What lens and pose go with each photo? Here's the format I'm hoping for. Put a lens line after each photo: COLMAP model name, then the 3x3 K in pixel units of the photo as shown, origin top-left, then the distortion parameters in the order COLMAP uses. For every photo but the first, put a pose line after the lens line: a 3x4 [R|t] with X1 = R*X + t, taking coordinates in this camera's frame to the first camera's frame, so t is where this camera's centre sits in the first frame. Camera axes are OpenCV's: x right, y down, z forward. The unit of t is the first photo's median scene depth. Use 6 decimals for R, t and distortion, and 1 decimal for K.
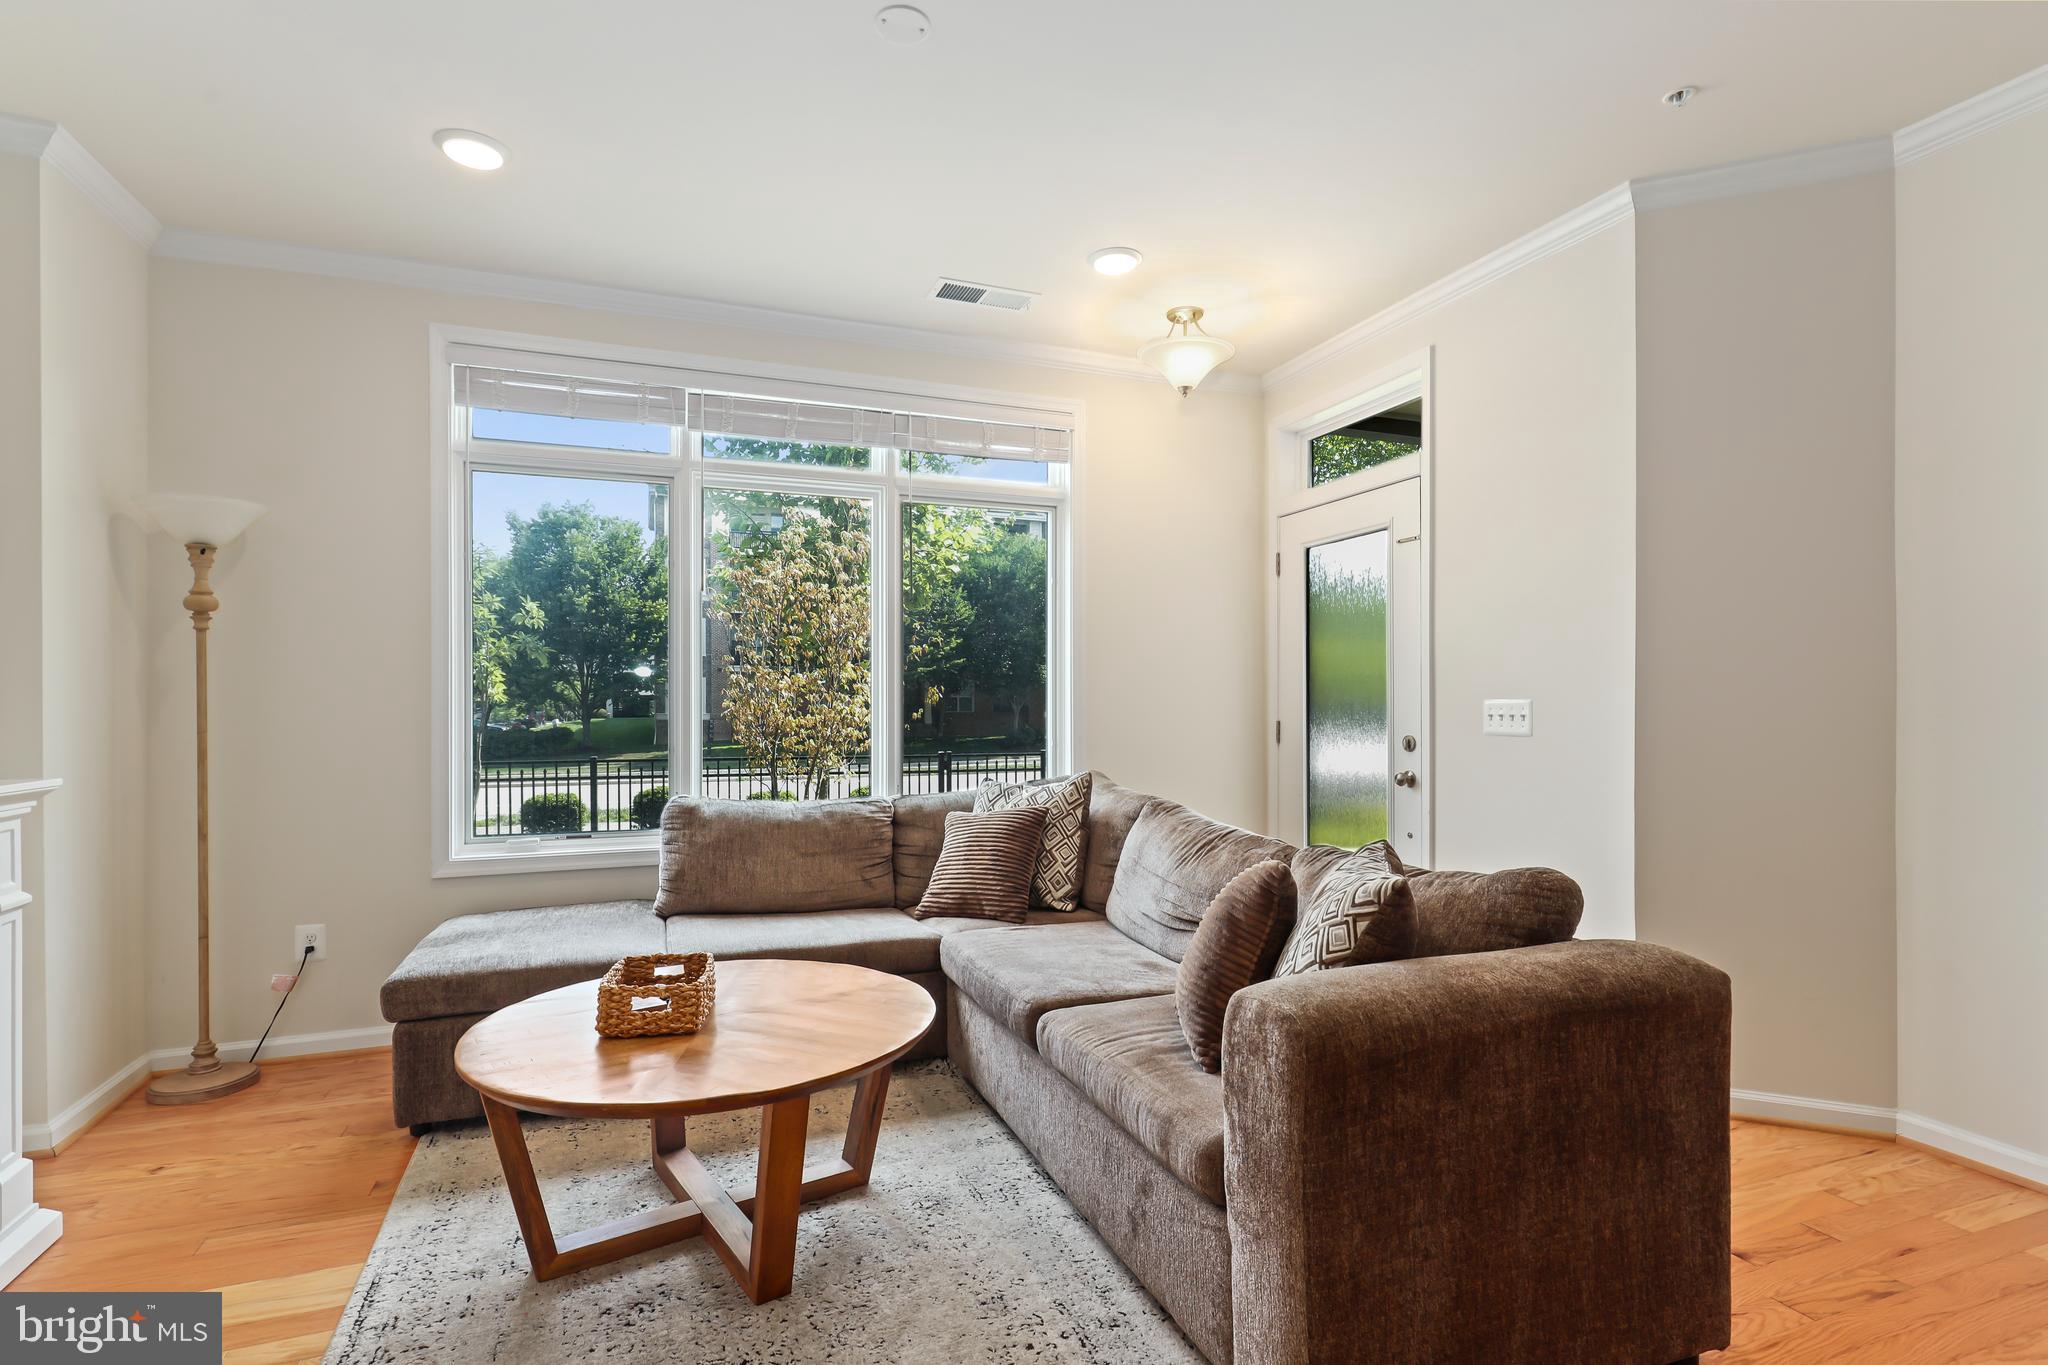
lens RADIAL K [[1014.2, 0, 1034.1], [0, 1014.2, 689.3], [0, 0, 1]] dist [-0.005114, -0.000240]
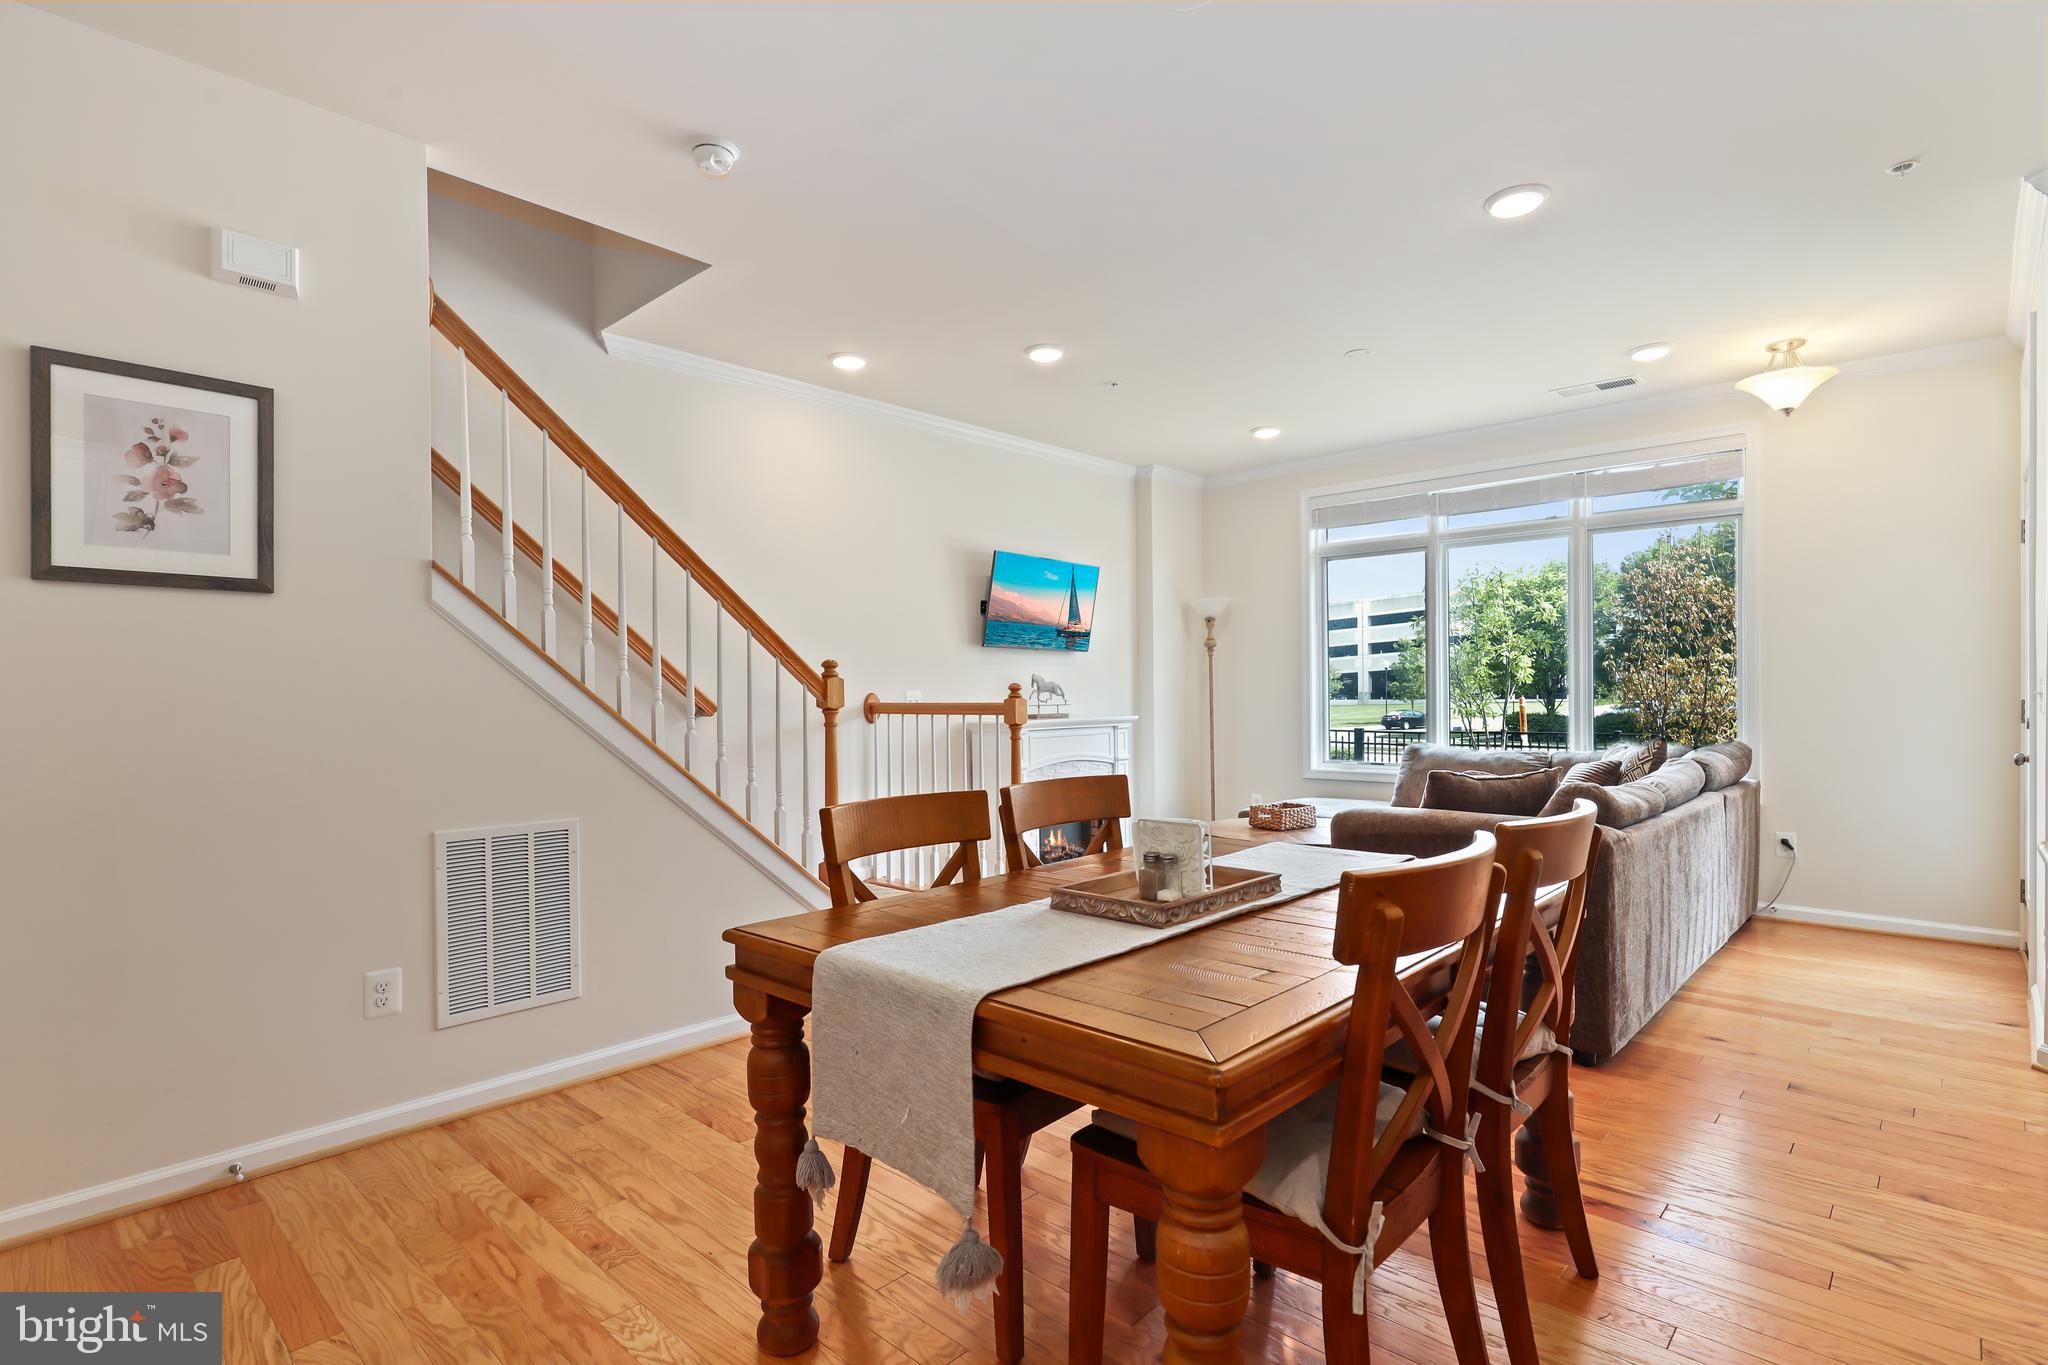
lens RADIAL K [[1014.2, 0, 1026.9], [0, 1014.2, 690.3], [0, 0, 1]] dist [-0.005114, -0.000240]
pose [[0.436976, -0.002570, -0.899469, 0.841998], [0.022703, 0.999709, 0.008173, -0.007206], [0.899187, -0.023992, 0.436907, -0.298393]]
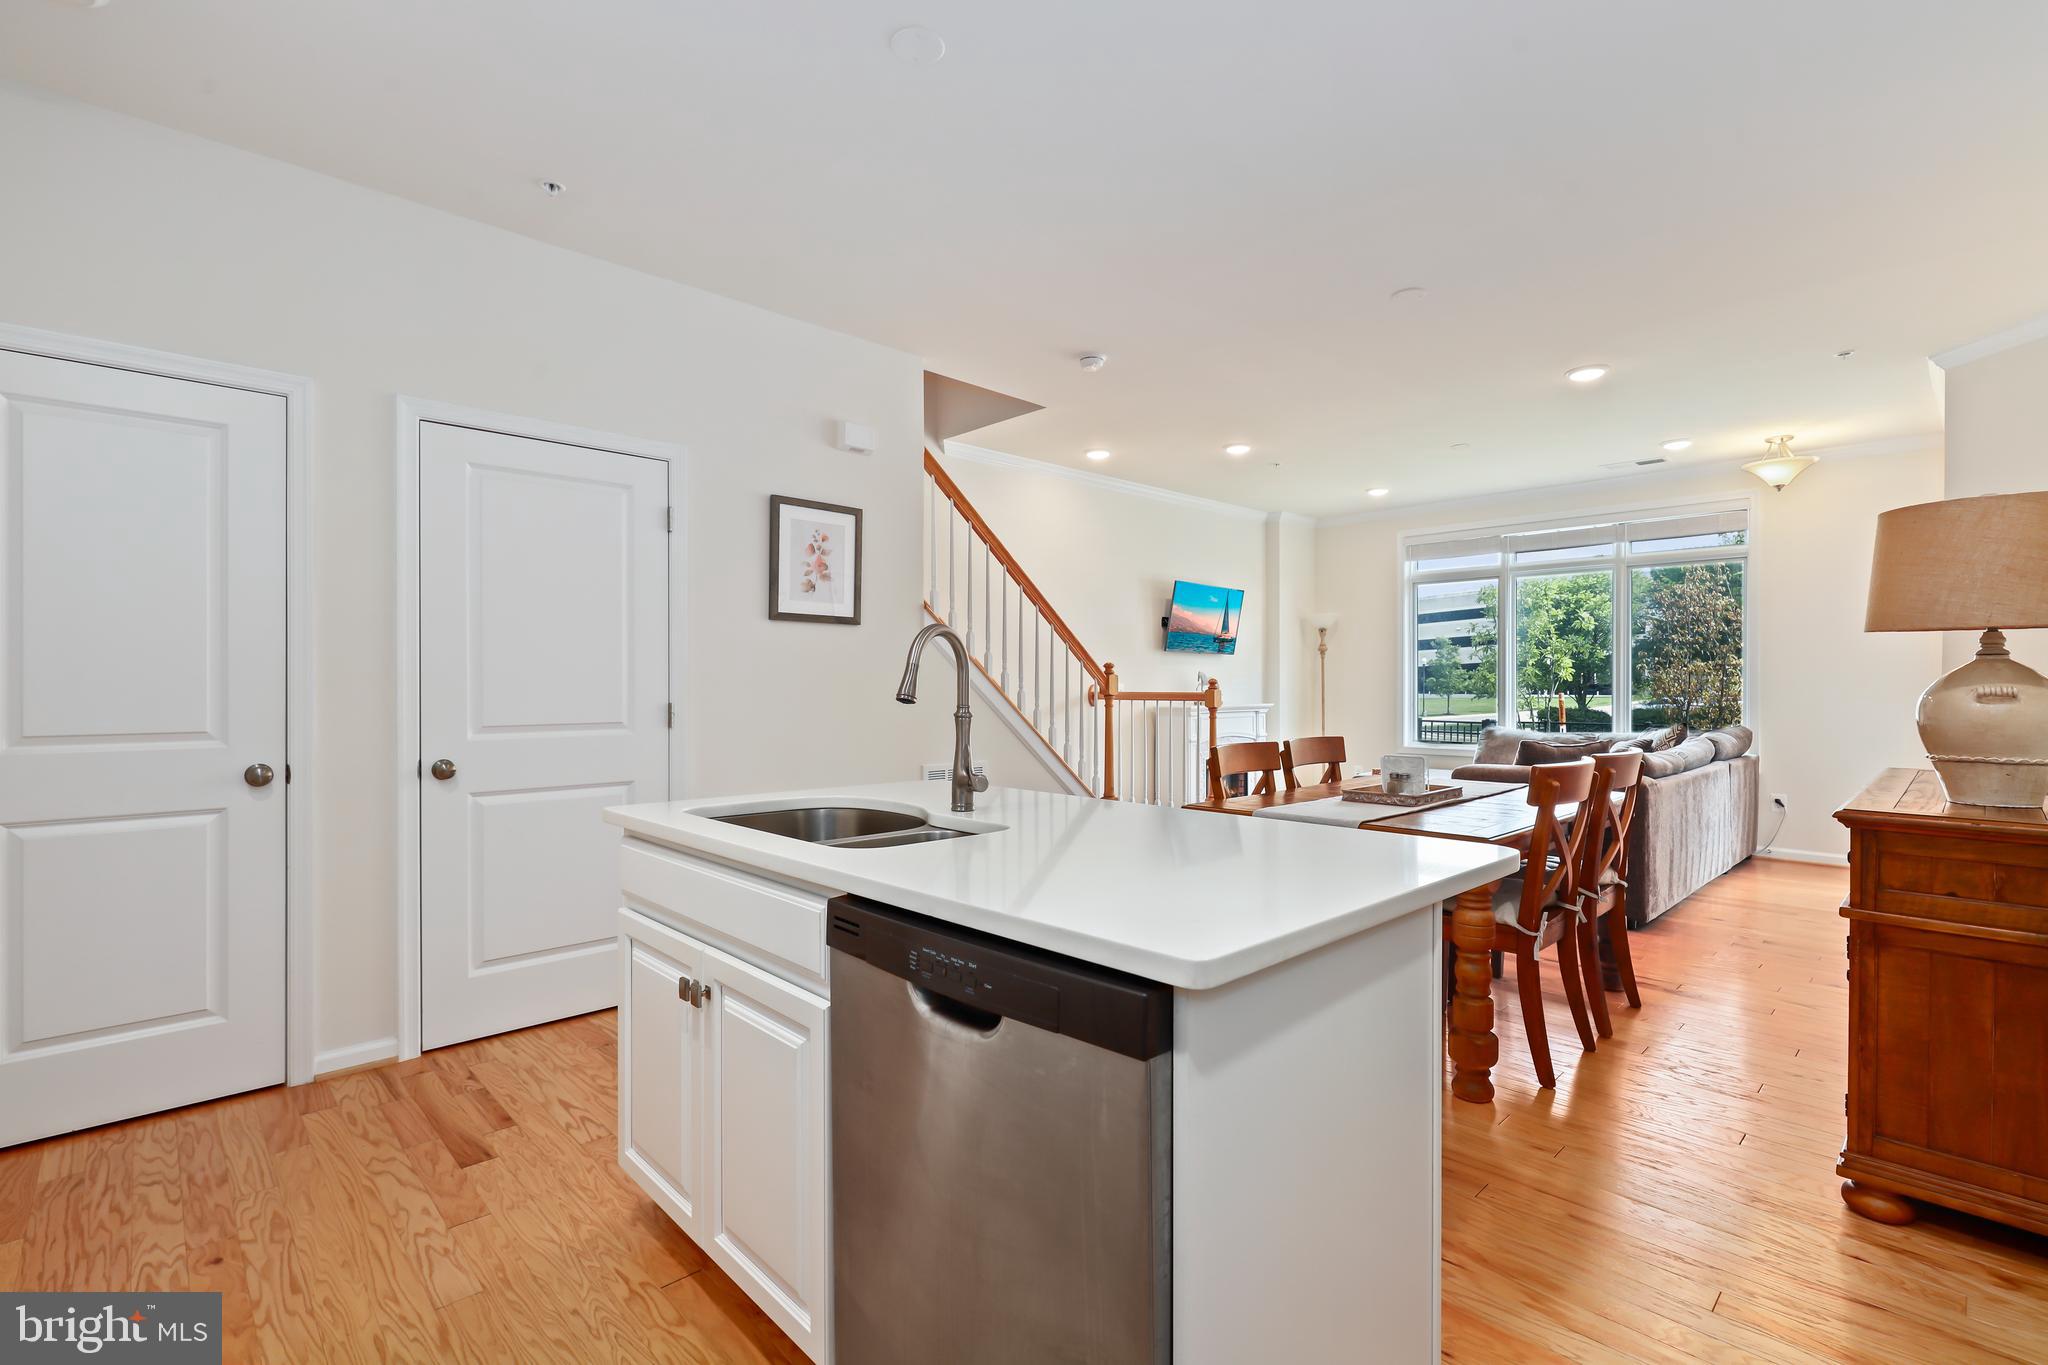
lens RADIAL K [[937.8, 0, 1025.7], [0, 937.8, 677.5], [0, 0, 1]] dist [0.001641, -0.002643]
pose [[0.385918, -0.002324, -0.922530, 1.095255], [0.013396, 0.999906, 0.003085, -0.017207], [0.922436, -0.013549, 0.385912, -0.687741]]
